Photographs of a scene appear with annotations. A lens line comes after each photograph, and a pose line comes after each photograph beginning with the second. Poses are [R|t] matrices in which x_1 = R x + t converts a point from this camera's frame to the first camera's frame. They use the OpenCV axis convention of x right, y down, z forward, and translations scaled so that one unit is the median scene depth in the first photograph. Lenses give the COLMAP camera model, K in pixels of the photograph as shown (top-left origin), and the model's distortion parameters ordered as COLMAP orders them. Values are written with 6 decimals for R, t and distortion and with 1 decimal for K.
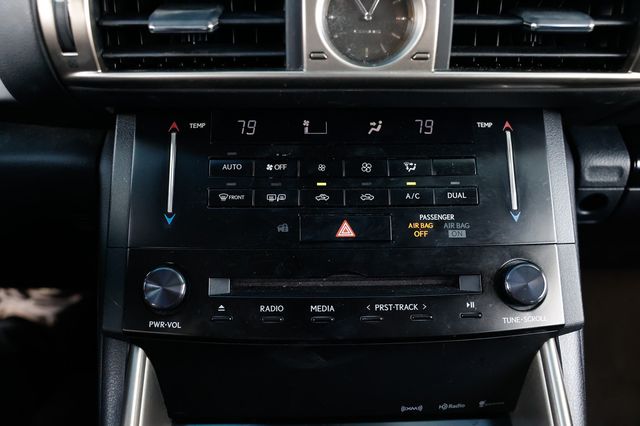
lens RADIAL K [[586.2, 0, 320.0], [0, 586.2, 213.0], [0, 0, 1]] dist [-0.010629, -0.006742]
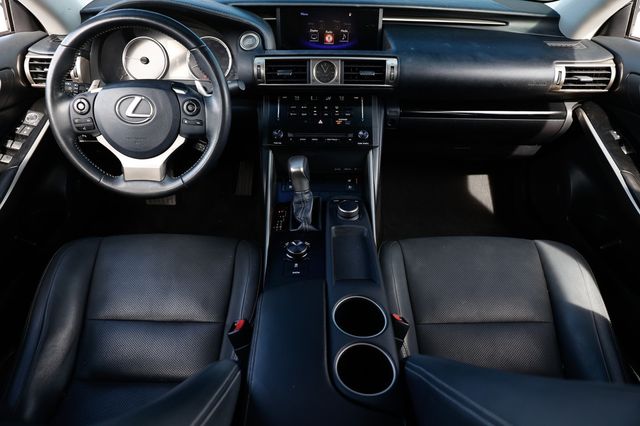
lens RADIAL K [[440.5, 0, 320.0], [0, 440.5, 213.0], [0, 0, 1]] dist [-0.120621, 0.090664]
pose [[0.999864, 0.010778, -0.012447, 0.086749], [-0.010277, 0.999162, 0.039614, 0.561316], [0.012863, -0.039481, 0.999138, -2.176721]]
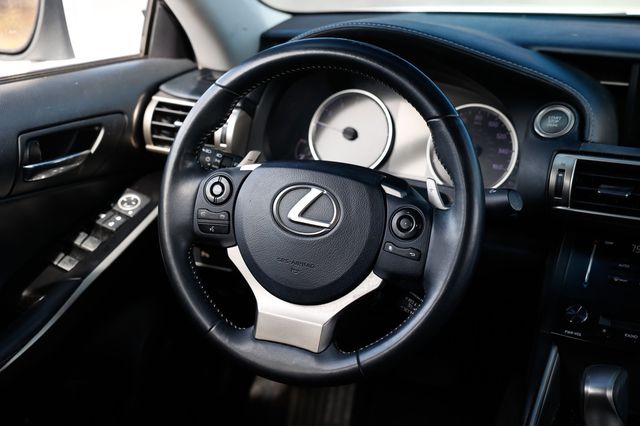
lens RADIAL K [[1170.1, 0, 305.2], [0, 1170.1, 211.2], [0, 0, 1]] dist [0.257676, 0.013689]
pose [[0.894518, 0.144009, -0.423201, 0.558614], [-0.255366, 0.941636, -0.219341, 0.902175], [0.366914, 0.304276, 0.879085, -2.949437]]
